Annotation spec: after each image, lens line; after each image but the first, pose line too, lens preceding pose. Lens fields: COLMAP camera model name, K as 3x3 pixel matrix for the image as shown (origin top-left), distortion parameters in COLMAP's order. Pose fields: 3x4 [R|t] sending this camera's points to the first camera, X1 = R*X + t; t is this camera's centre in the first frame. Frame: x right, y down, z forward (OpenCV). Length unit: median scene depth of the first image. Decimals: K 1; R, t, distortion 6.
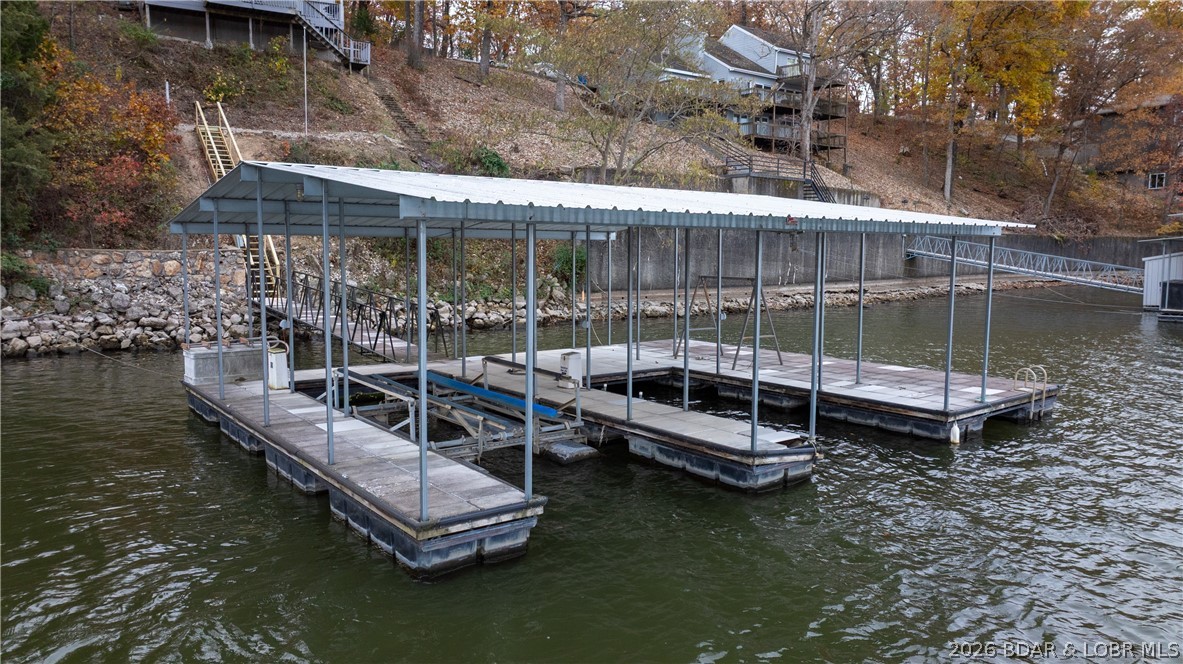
lens RADIAL K [[831.4, 0, 599.1], [0, 831.4, 327.4], [0, 0, 1]] dist [-0.019736, -0.005773]
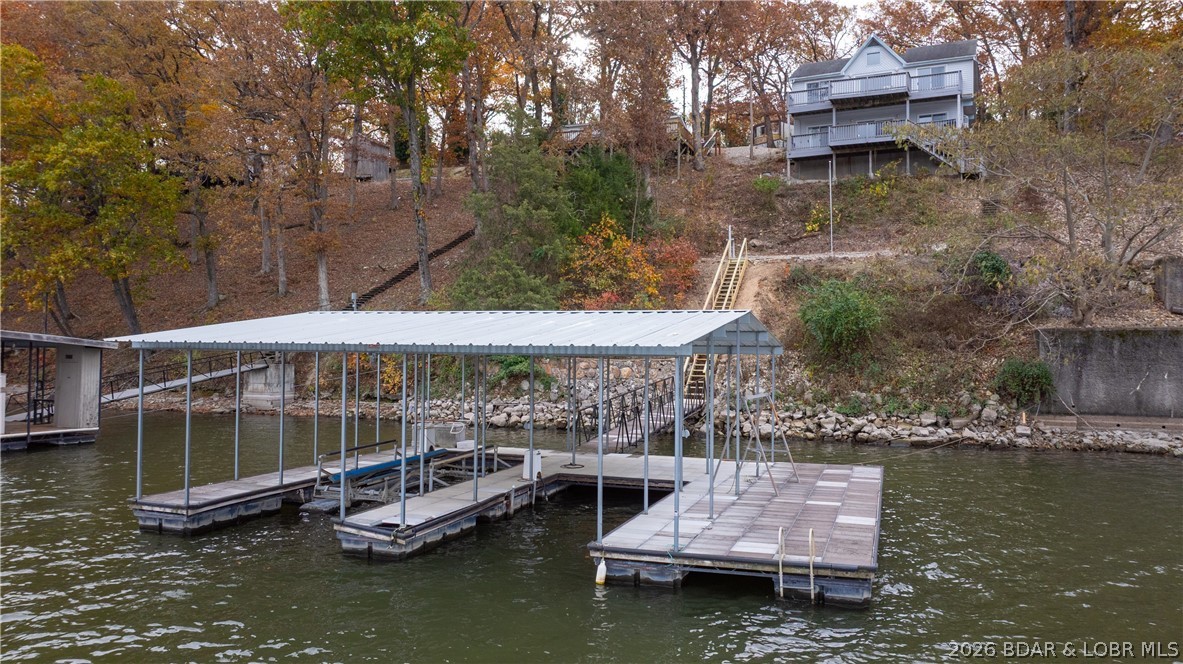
lens RADIAL K [[831.4, 0, 599.1], [0, 831.4, 327.4], [0, 0, 1]] dist [-0.019736, -0.005773]
pose [[0.540884, -0.023232, -0.840777, 0.460679], [-0.083920, 0.993140, -0.081429, -0.024812], [0.836900, 0.114602, 0.535223, 0.182062]]
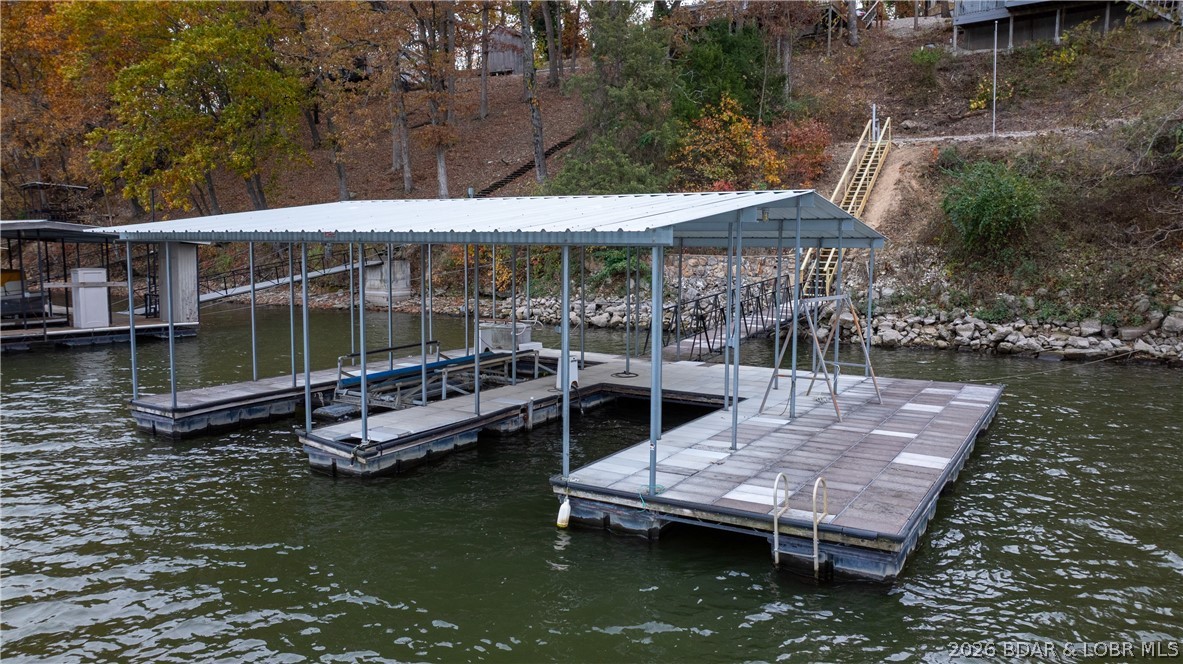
lens RADIAL K [[831.4, 0, 599.1], [0, 831.4, 327.4], [0, 0, 1]] dist [-0.019736, -0.005773]
pose [[0.363609, 0.086981, -0.927482, 0.426212], [-0.092188, 0.994104, 0.057088, -0.031015], [0.926979, 0.064745, 0.369484, 0.283937]]
